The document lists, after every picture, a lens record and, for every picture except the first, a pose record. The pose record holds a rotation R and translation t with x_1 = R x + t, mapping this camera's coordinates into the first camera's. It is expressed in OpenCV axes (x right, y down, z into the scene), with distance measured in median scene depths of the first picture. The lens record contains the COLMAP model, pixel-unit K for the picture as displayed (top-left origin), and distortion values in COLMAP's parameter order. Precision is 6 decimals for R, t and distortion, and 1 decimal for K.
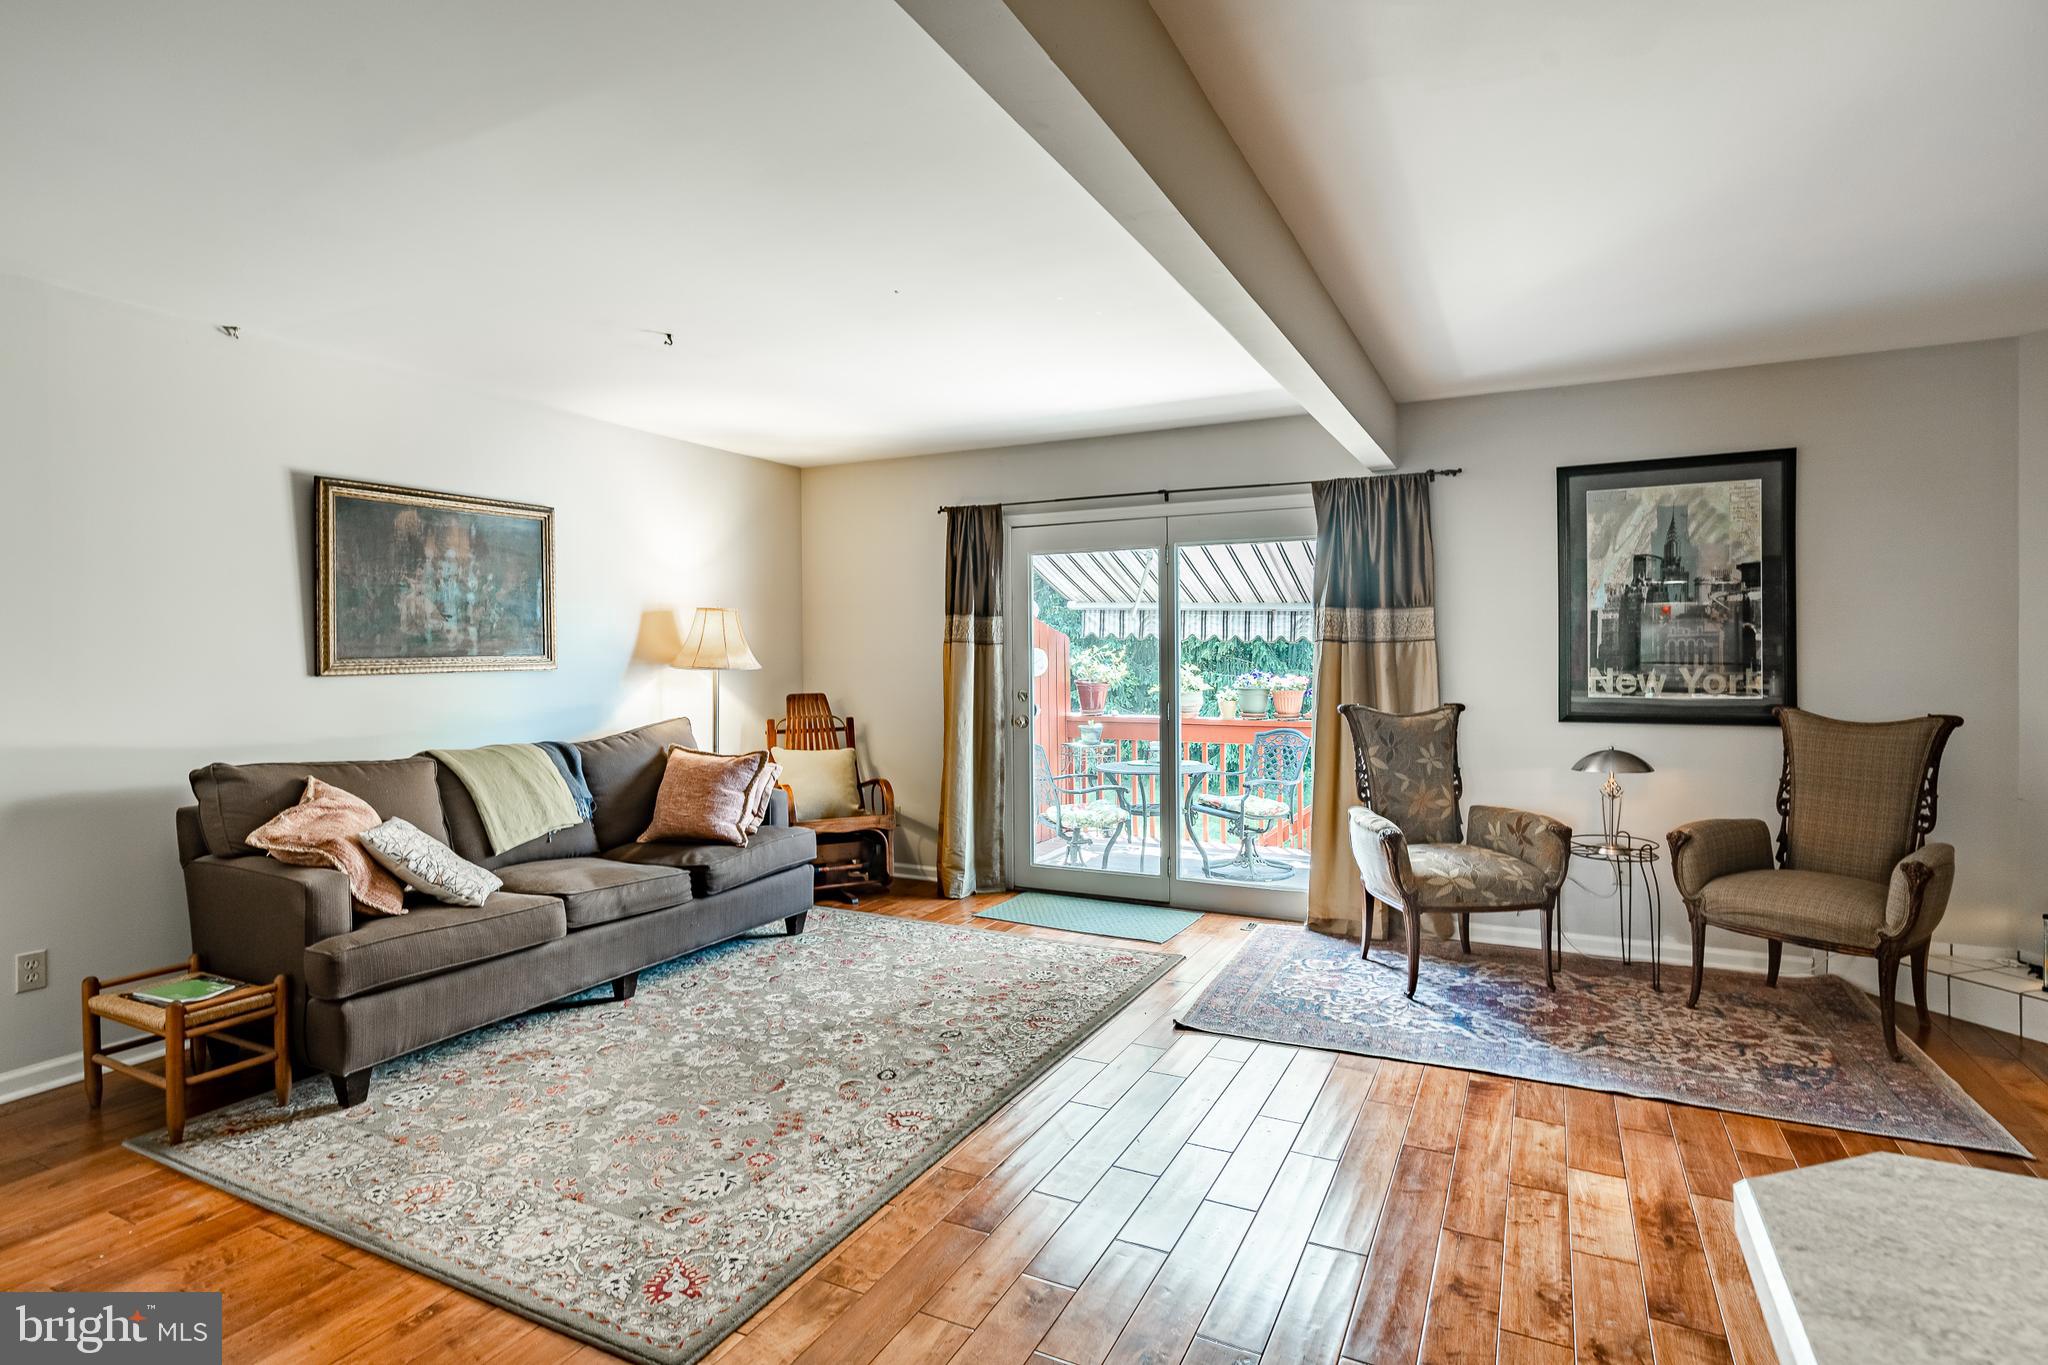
lens RADIAL K [[1030.8, 0, 1016.8], [0, 1030.8, 665.9], [0, 0, 1]] dist [-0.000550, 0.003389]
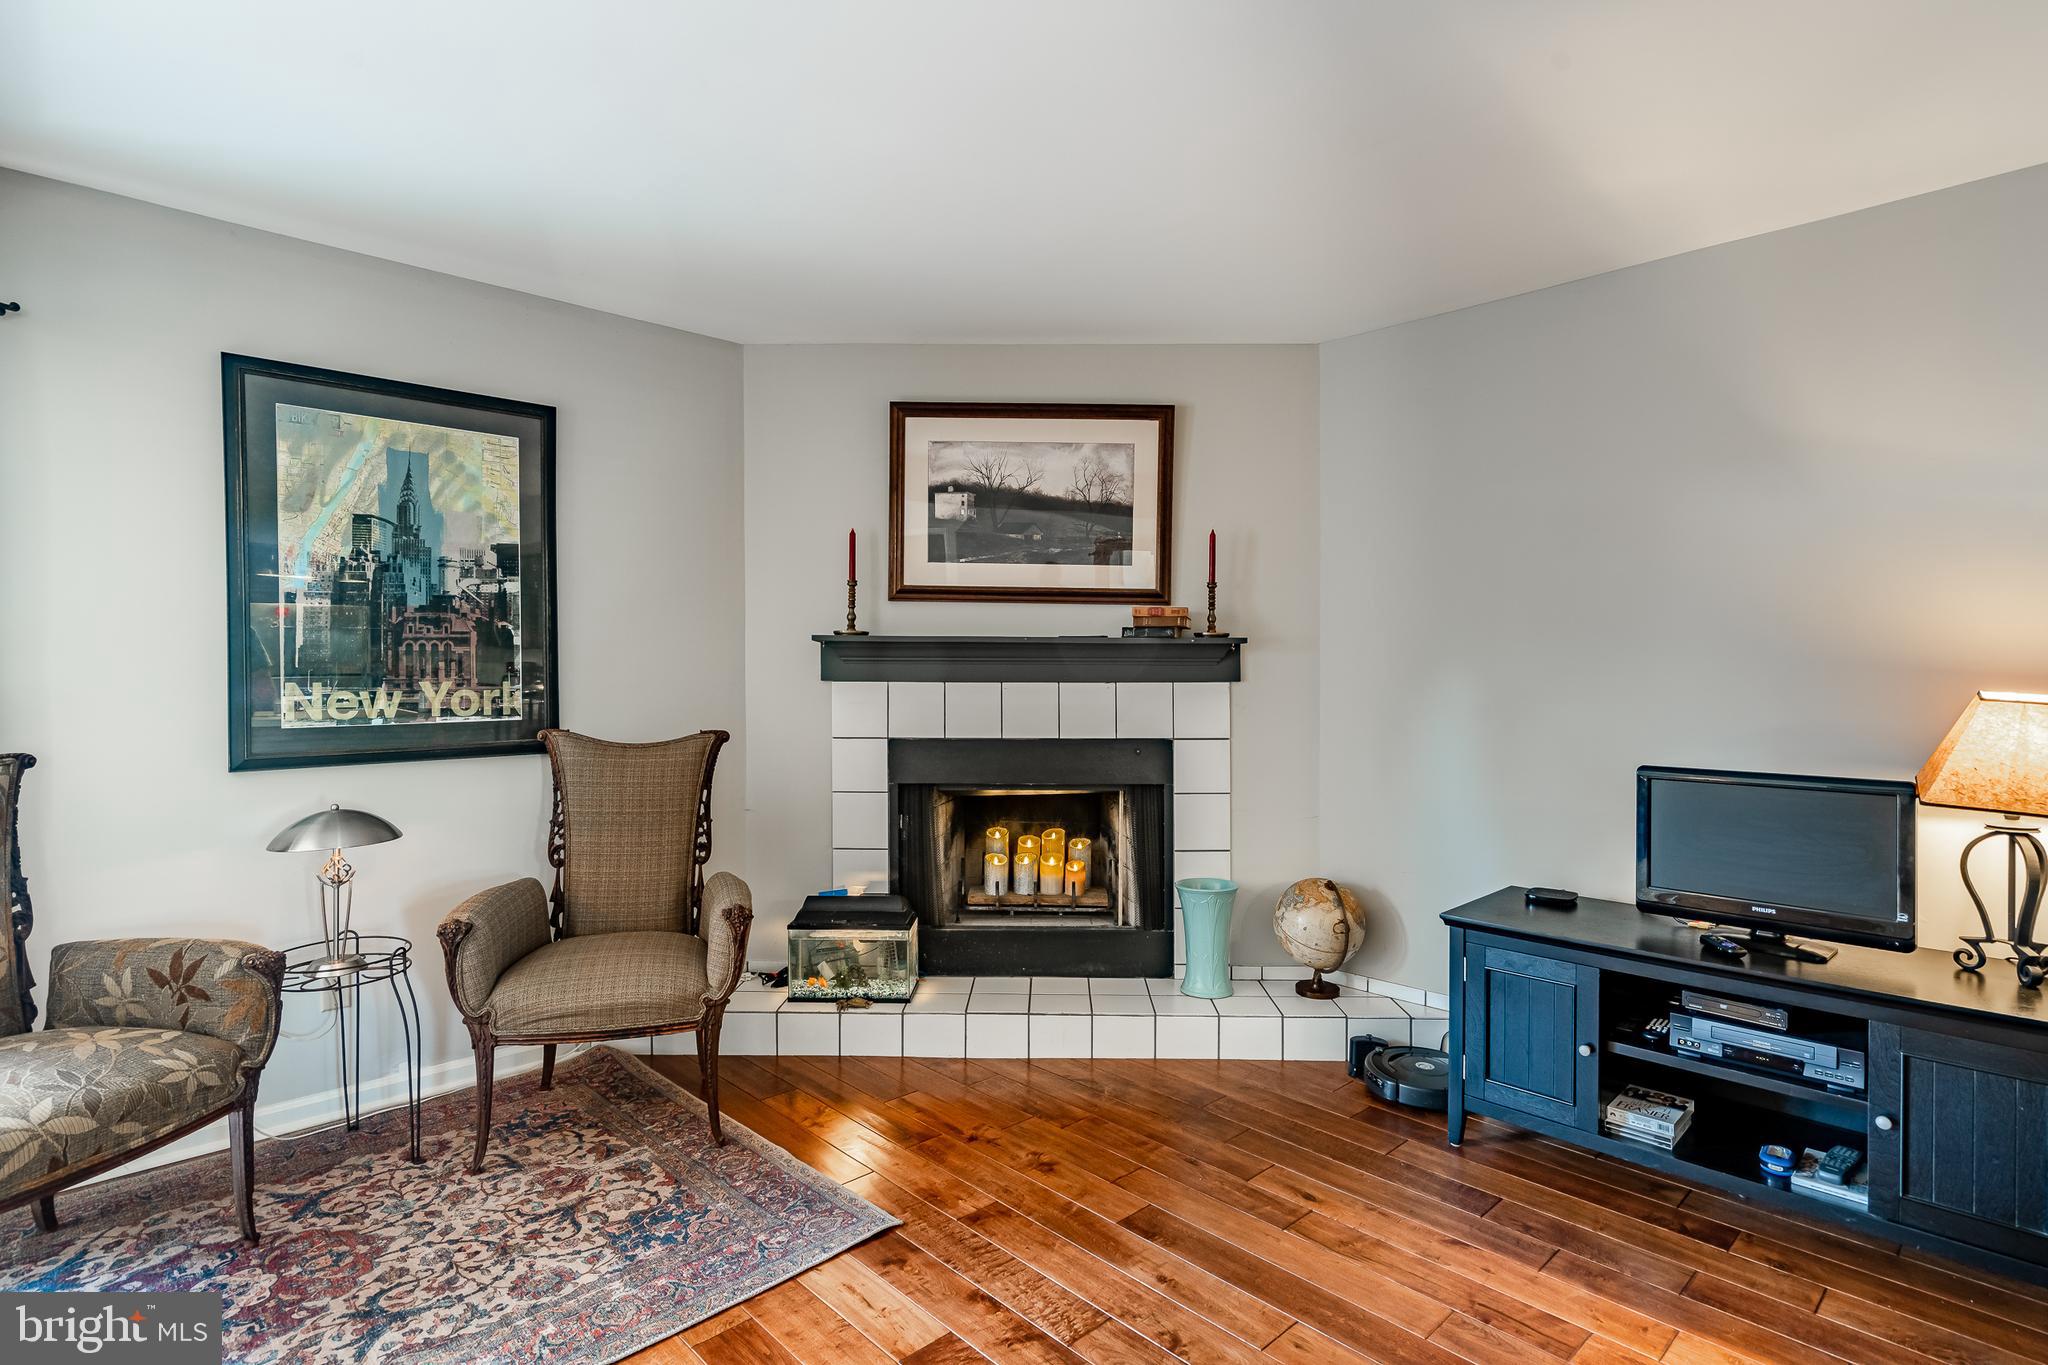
lens RADIAL K [[1030.8, 0, 1040.8], [0, 1030.8, 678.6], [0, 0, 1]] dist [-0.000550, 0.003389]
pose [[0.323723, -0.007609, 0.946121, 0.115158], [0.004512, 0.999969, 0.006498, -0.002680], [-0.946141, 0.002165, 0.323747, 0.386534]]
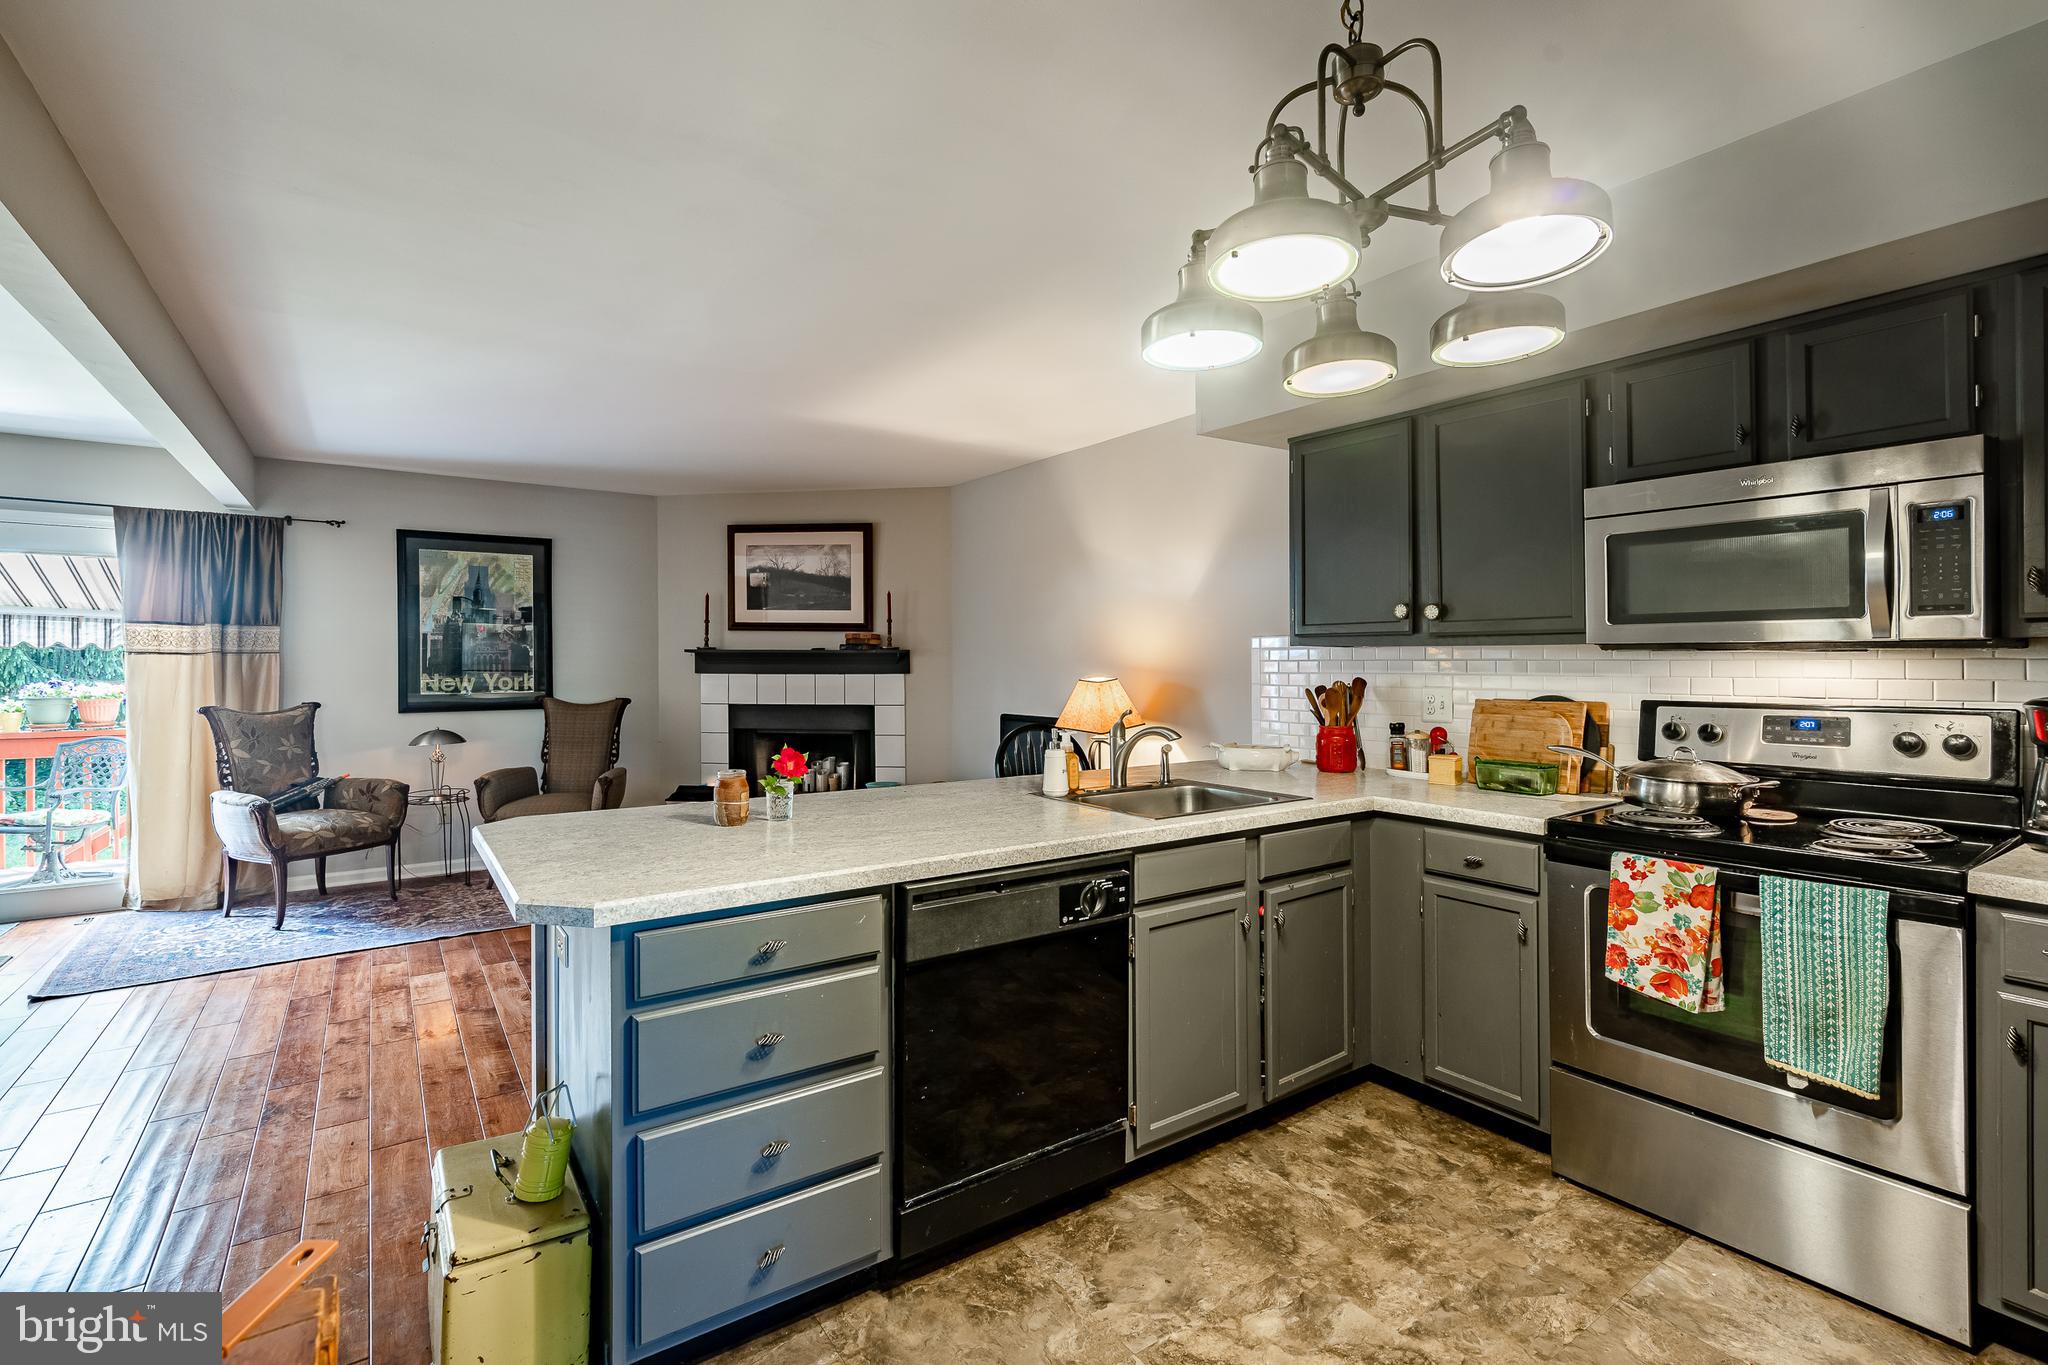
lens RADIAL K [[935.3, 0, 1024.9], [0, 935.3, 663.4], [0, 0, 1]] dist [0.003159, 0.000446]
pose [[0.469785, 0.002926, 0.882776, -0.209815], [0.005880, 0.999962, -0.006444, 0.000964], [-0.882761, 0.008218, 0.469750, -0.369396]]
